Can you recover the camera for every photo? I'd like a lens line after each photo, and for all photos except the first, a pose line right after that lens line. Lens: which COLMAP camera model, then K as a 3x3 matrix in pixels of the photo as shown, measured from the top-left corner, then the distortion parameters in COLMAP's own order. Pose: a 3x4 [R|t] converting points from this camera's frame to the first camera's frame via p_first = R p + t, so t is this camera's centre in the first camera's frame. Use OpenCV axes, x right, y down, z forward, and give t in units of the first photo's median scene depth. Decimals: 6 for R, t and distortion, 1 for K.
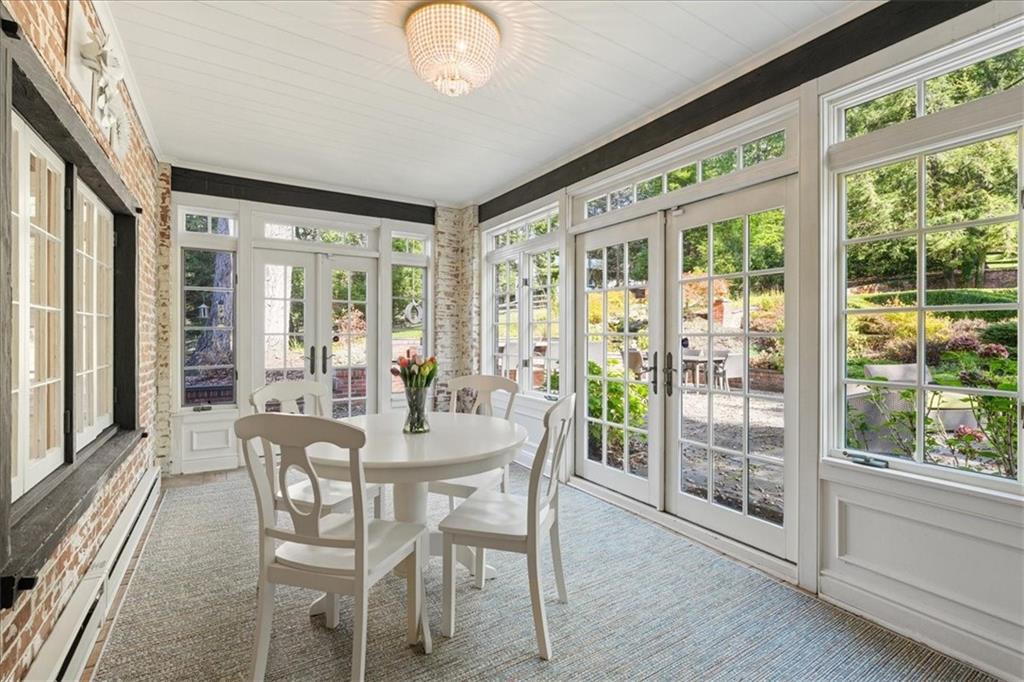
lens RADIAL K [[466.6, 0, 522.6], [0, 466.6, 337.5], [0, 0, 1]] dist [-0.001671, -0.000223]
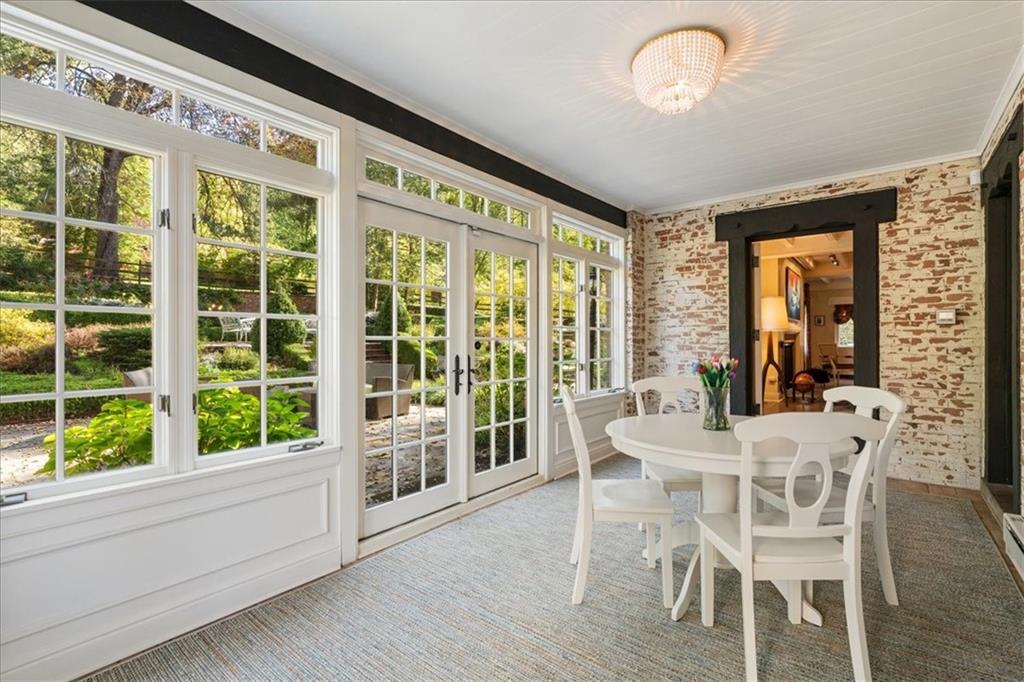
lens RADIAL K [[466.6, 0, 521.4], [0, 466.6, 336.4], [0, 0, 1]] dist [-0.001671, -0.000223]
pose [[-0.326679, 0.002830, 0.945131, -0.759552], [0.004842, 0.999987, -0.001321, -0.009023], [-0.945123, 0.004145, -0.326688, 1.216596]]
